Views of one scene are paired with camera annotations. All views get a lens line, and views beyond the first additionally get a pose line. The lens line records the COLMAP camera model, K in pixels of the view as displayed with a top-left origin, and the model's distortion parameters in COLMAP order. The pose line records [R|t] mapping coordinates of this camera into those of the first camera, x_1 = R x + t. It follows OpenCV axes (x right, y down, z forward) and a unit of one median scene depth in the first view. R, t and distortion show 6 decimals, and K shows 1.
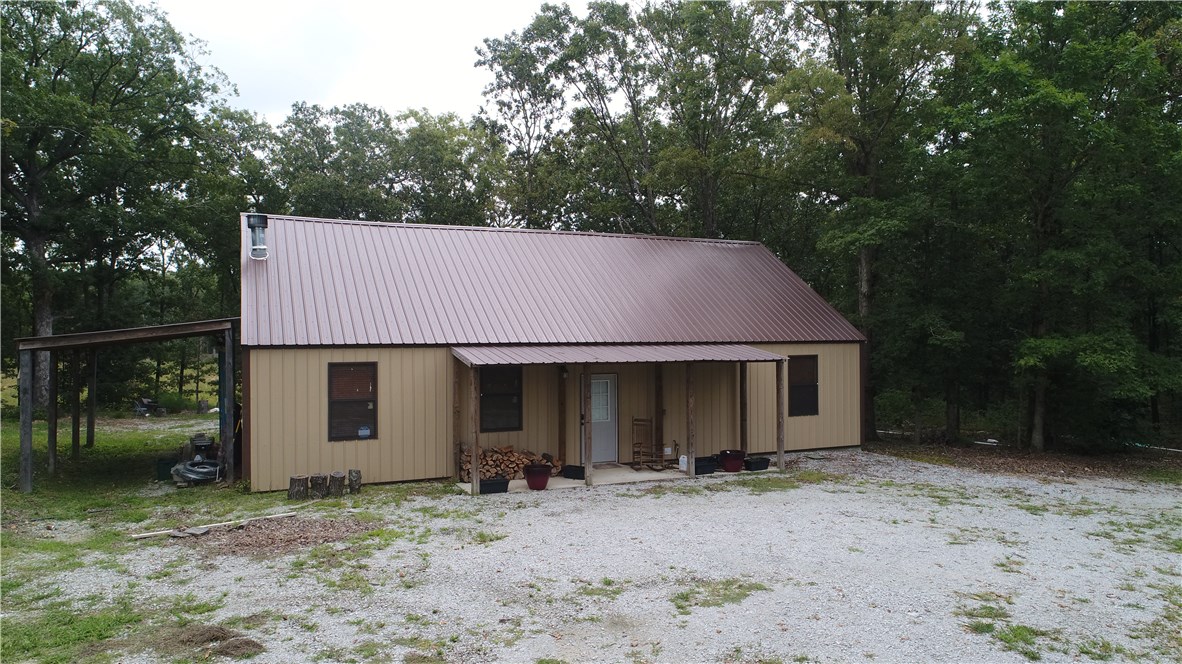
lens RADIAL K [[786.2, 0, 589.7], [0, 786.2, 331.9], [0, 0, 1]] dist [-0.002274, -0.000689]
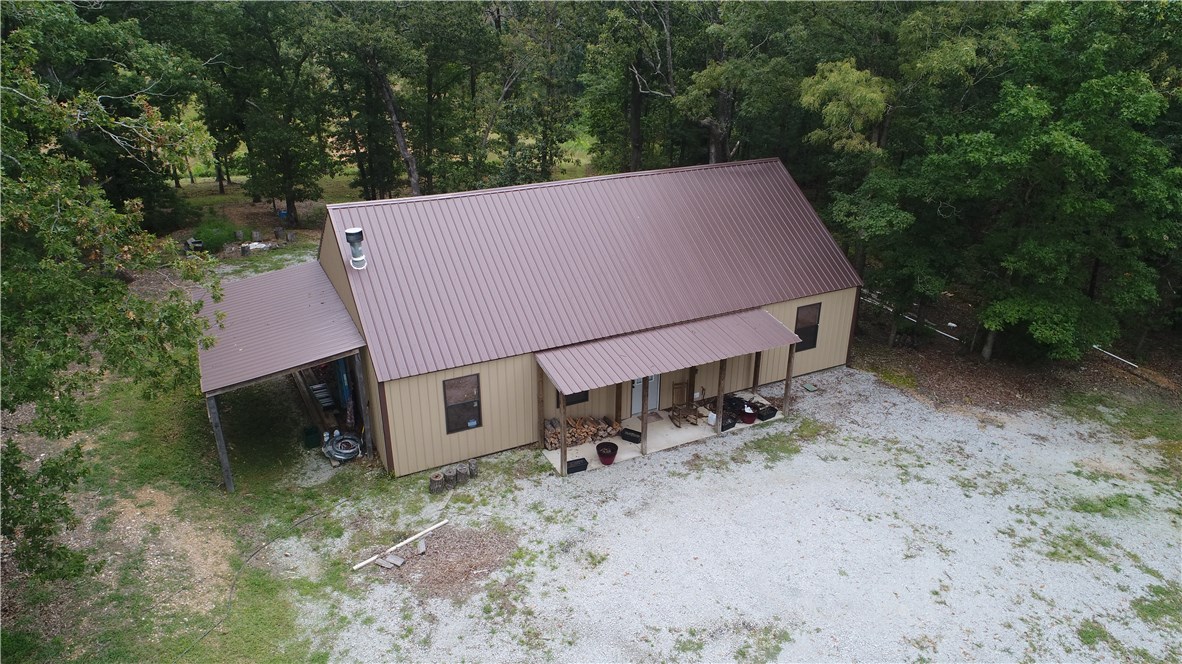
lens RADIAL K [[786.2, 0, 591.5], [0, 786.2, 333.6], [0, 0, 1]] dist [-0.002274, -0.000689]
pose [[0.998873, -0.011589, 0.046036, -0.149739], [-0.008350, 0.911735, 0.410695, -0.537346], [-0.046732, -0.410616, 0.910610, -0.120306]]
